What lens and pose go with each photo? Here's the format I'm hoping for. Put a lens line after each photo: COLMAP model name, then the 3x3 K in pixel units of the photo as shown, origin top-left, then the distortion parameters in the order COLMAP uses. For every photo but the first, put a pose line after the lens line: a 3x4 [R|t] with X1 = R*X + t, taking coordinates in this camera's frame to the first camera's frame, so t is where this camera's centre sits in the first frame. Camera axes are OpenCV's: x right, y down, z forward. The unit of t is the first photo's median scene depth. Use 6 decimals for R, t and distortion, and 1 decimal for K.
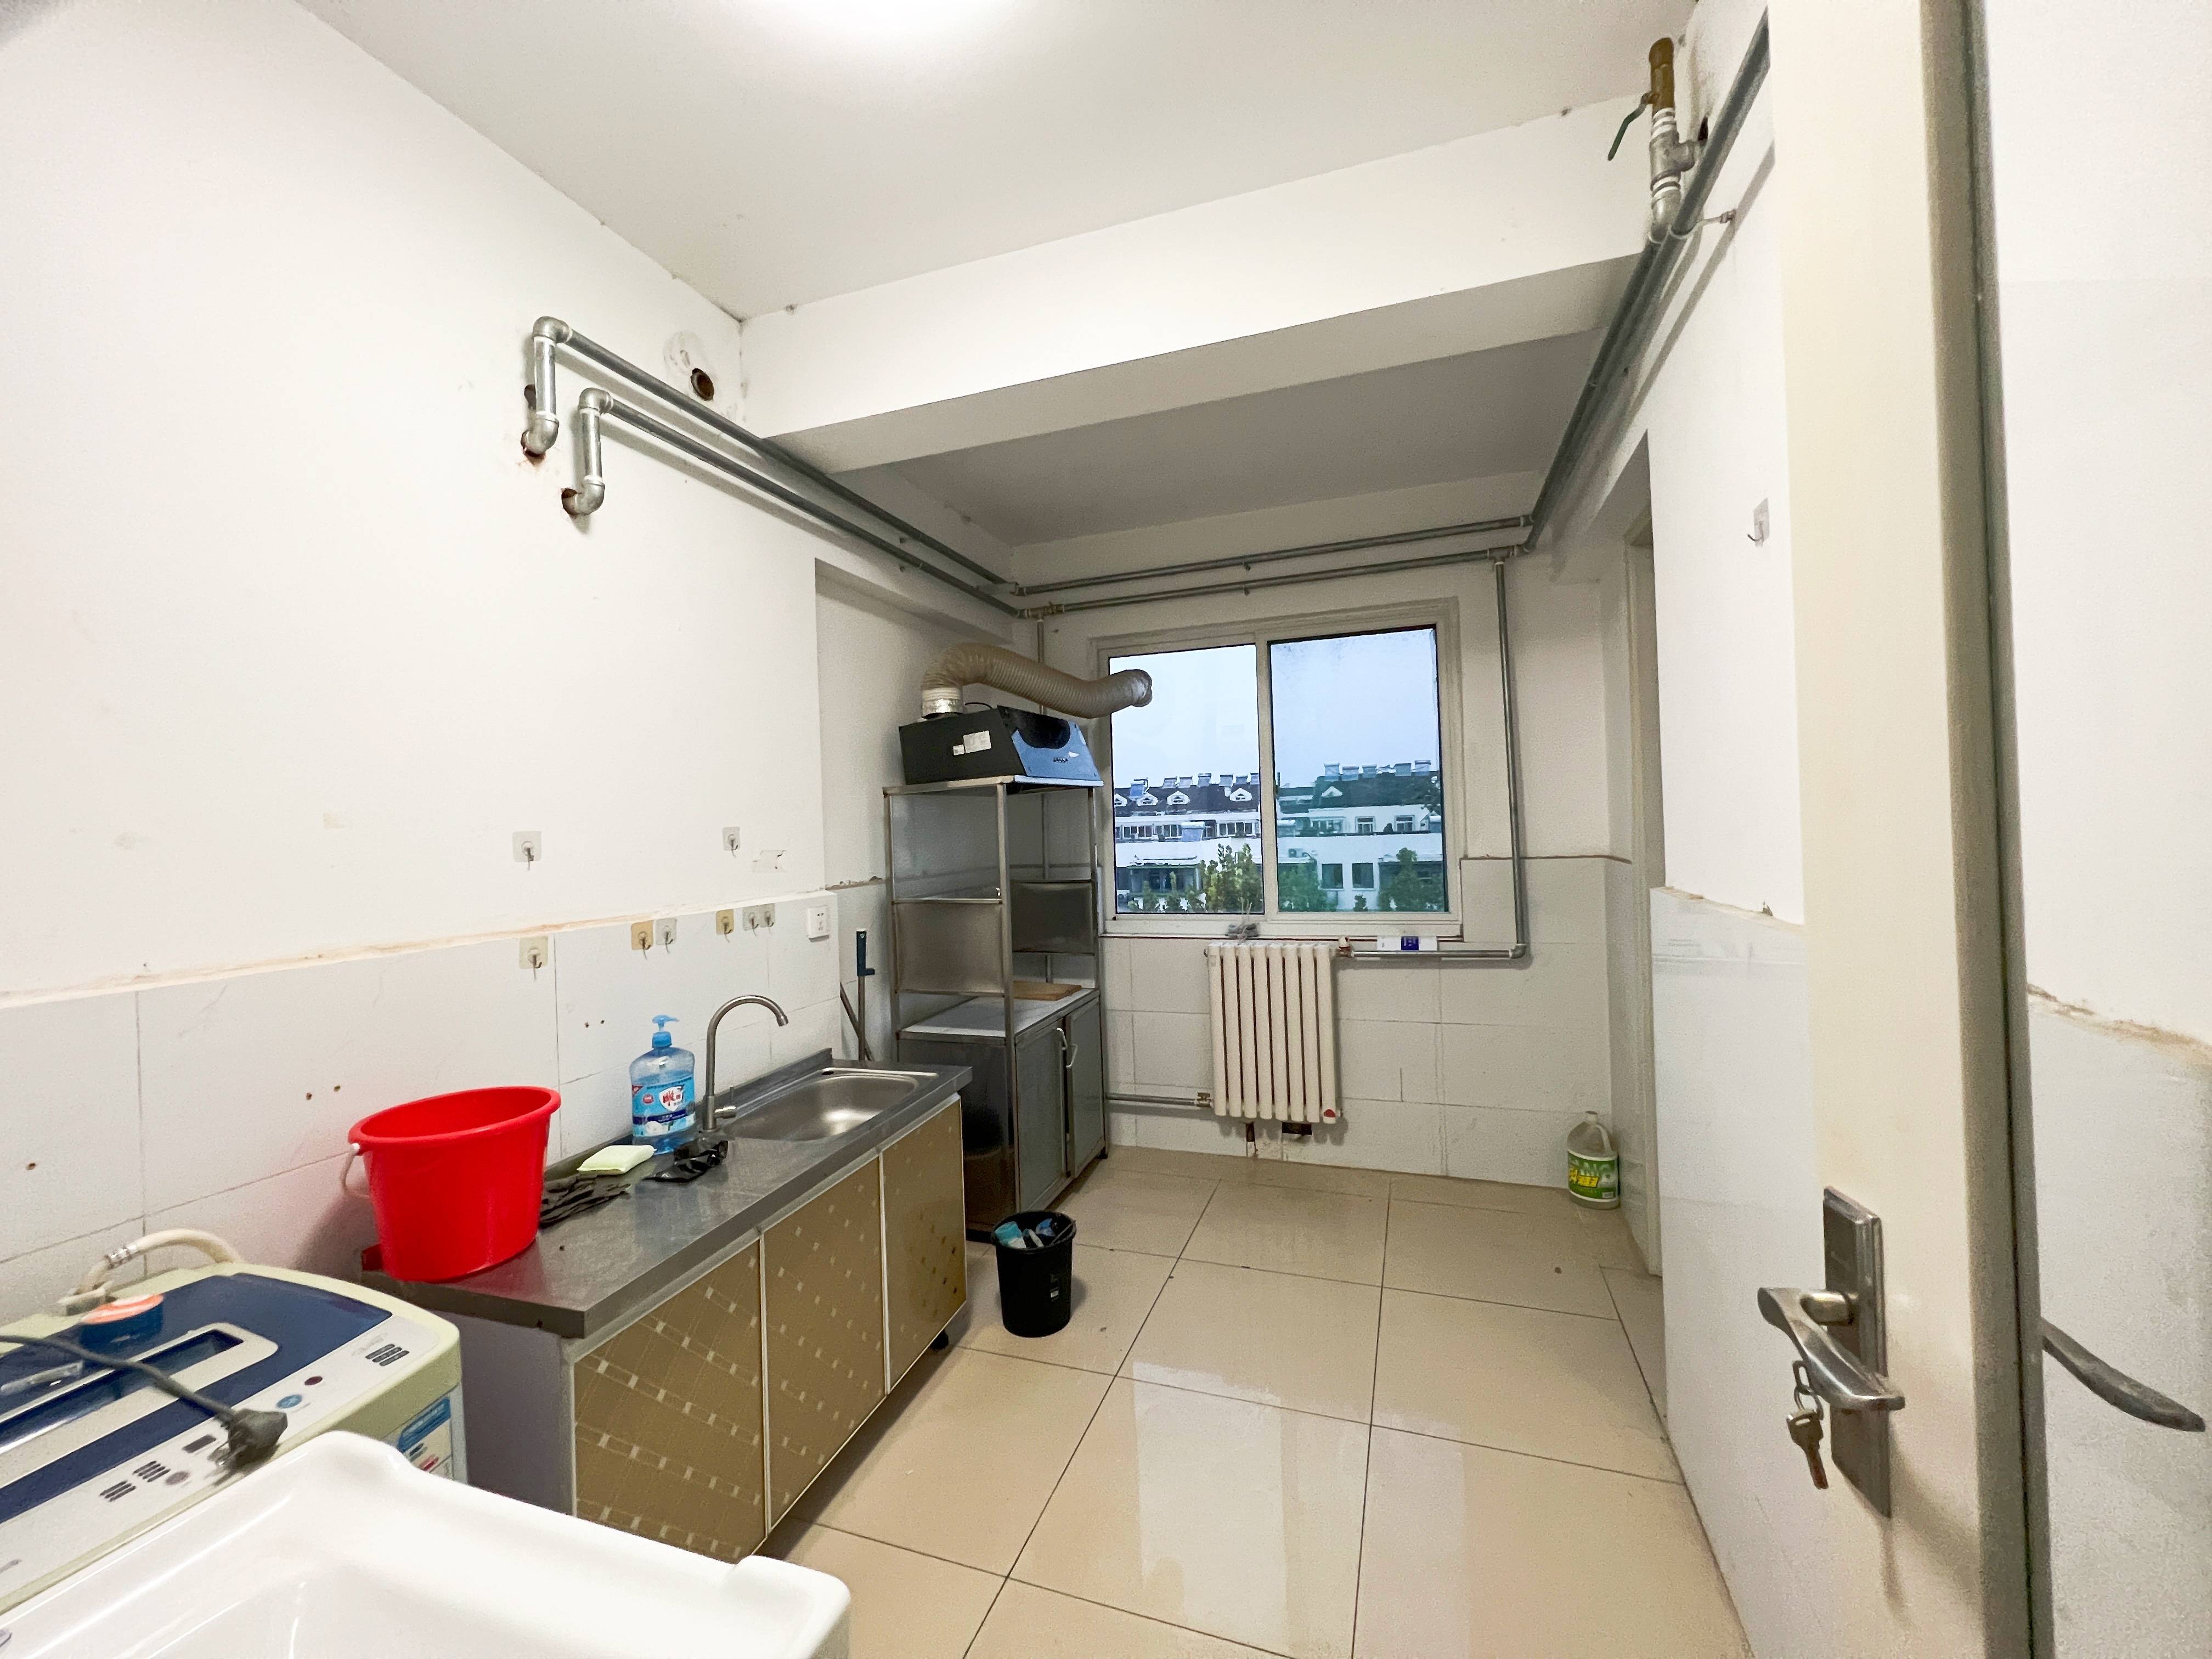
lens RADIAL K [[890.0, 0, 1105.0], [0, 890.0, 829.0], [0, 0, 1]] dist [-0.001278, 0.000092]
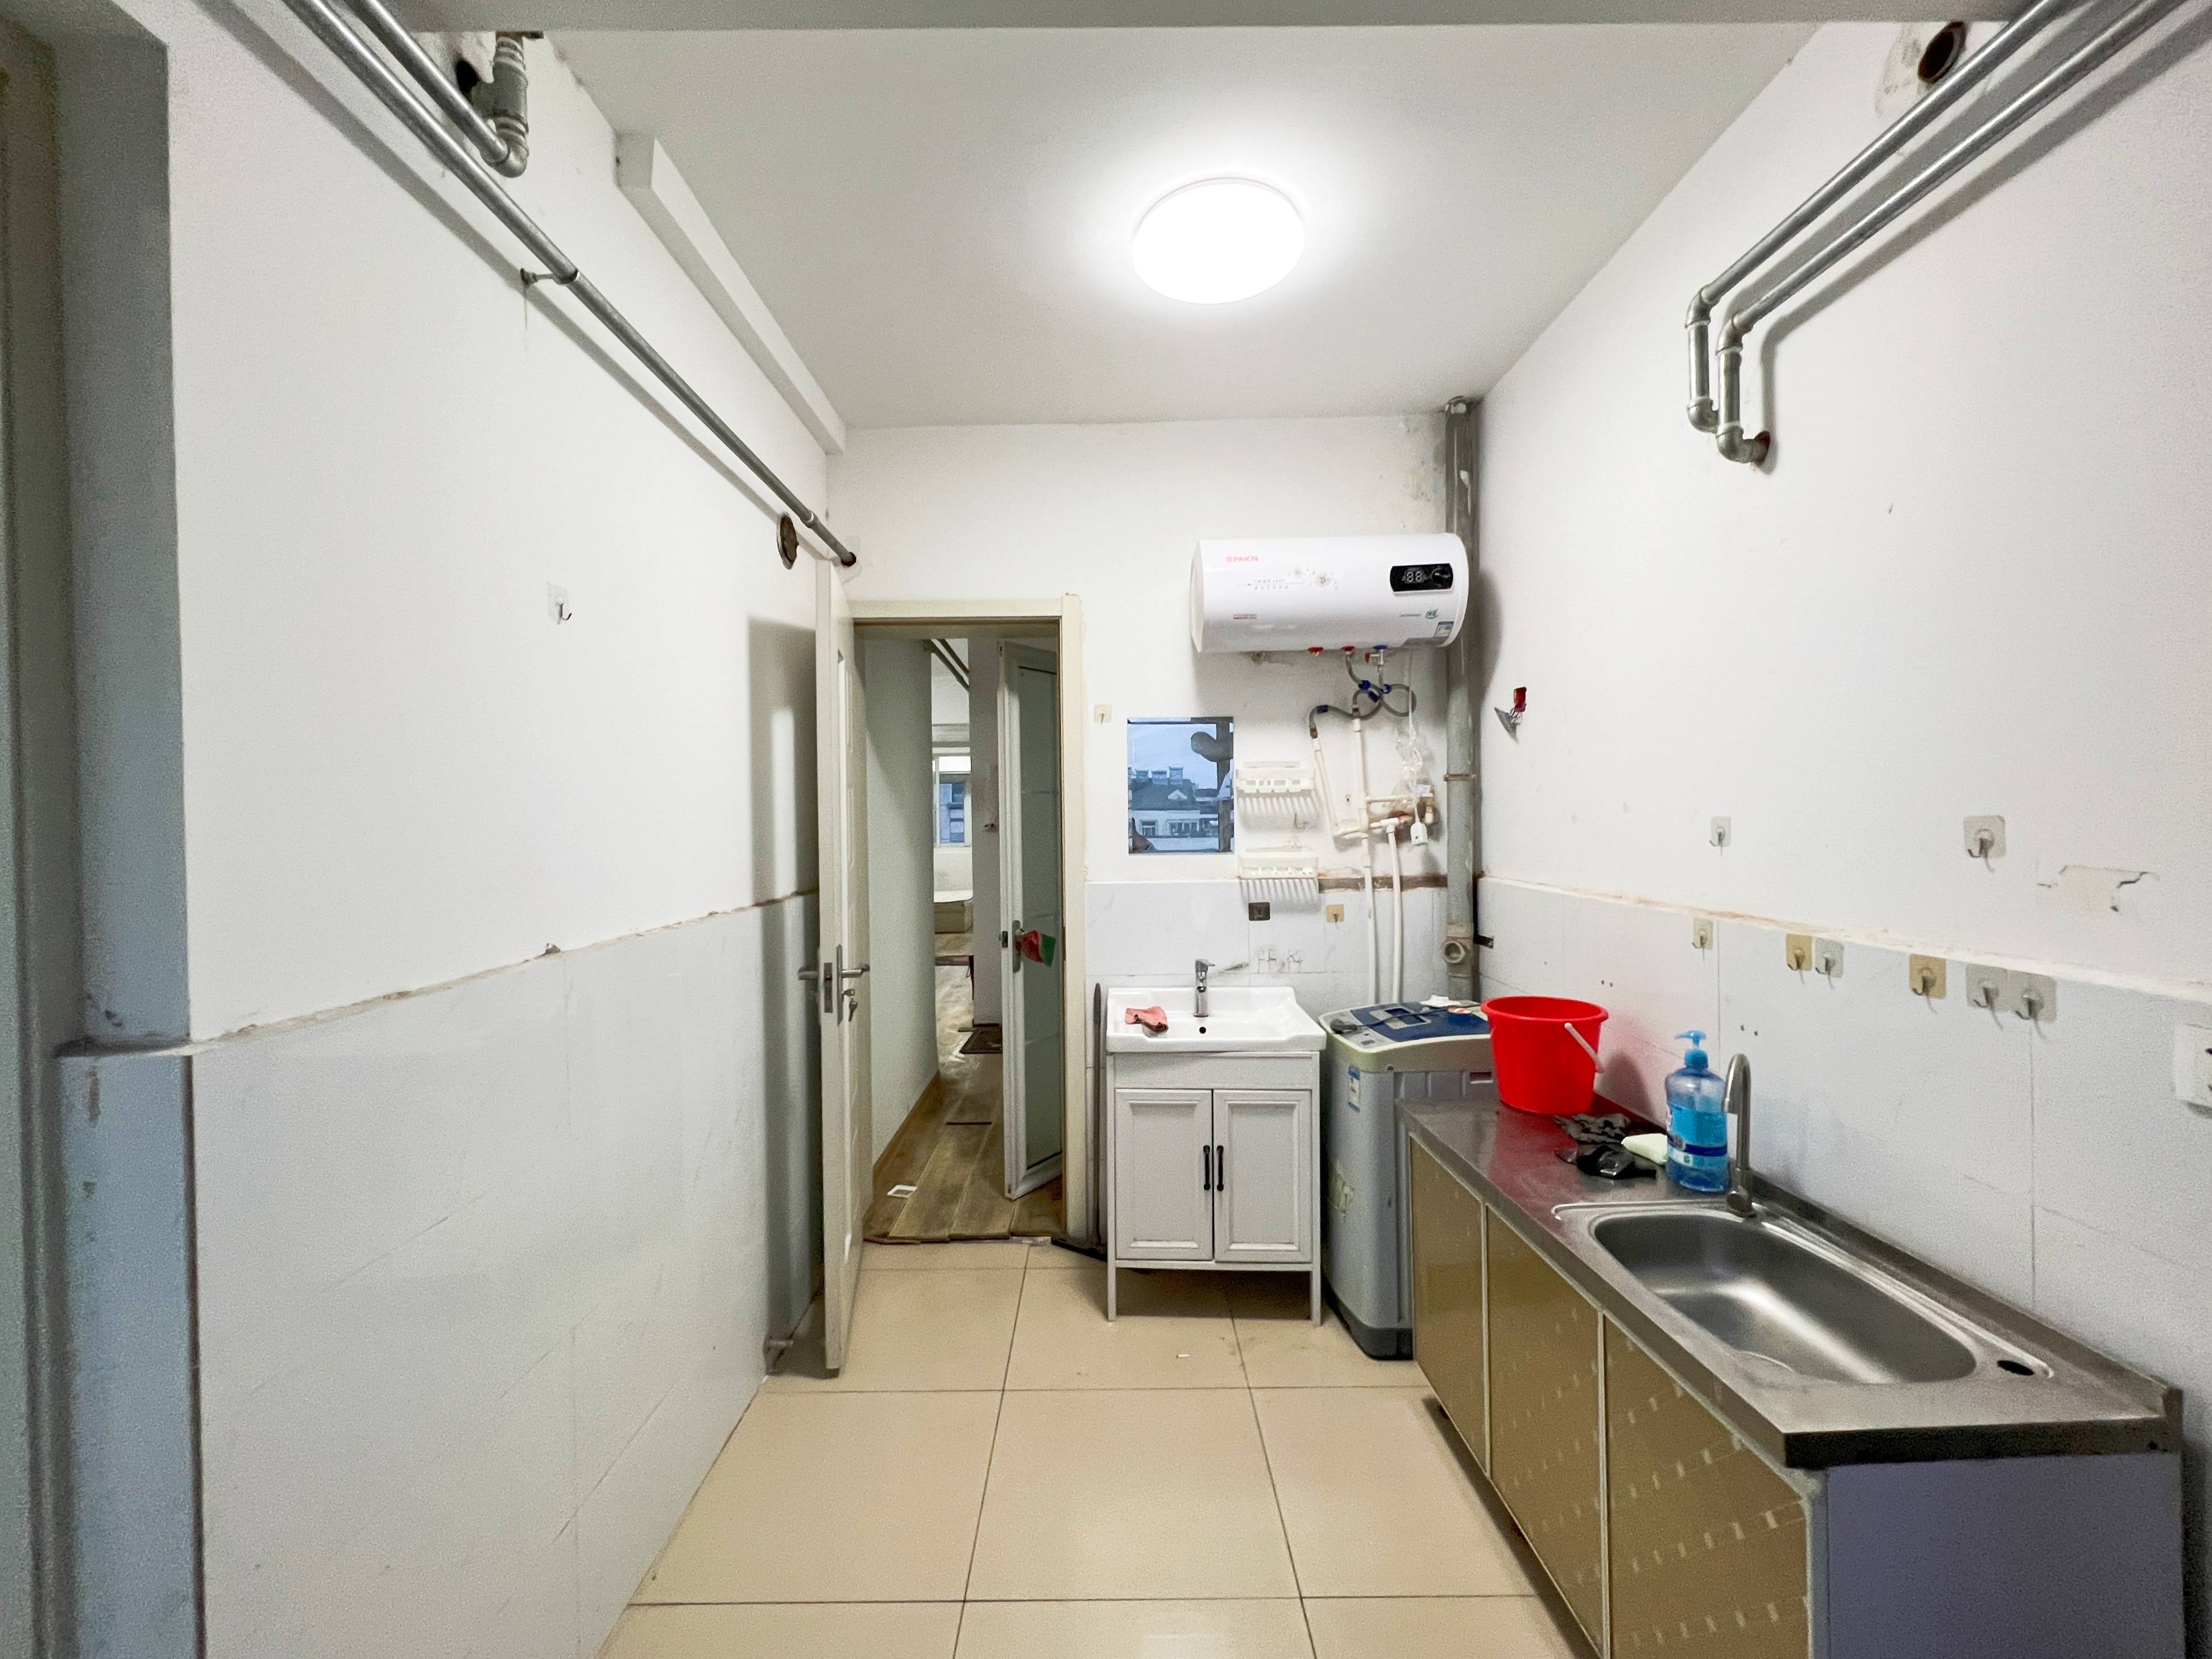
lens RADIAL K [[889.9, 0, 1101.1], [0, 889.9, 824.4], [0, 0, 1]] dist [-0.001278, 0.000092]
pose [[-0.940627, 0.049482, -0.335816, 0.314924], [0.043948, 0.998744, 0.024064, -0.038875], [0.336585, 0.007877, -0.941620, 1.506017]]
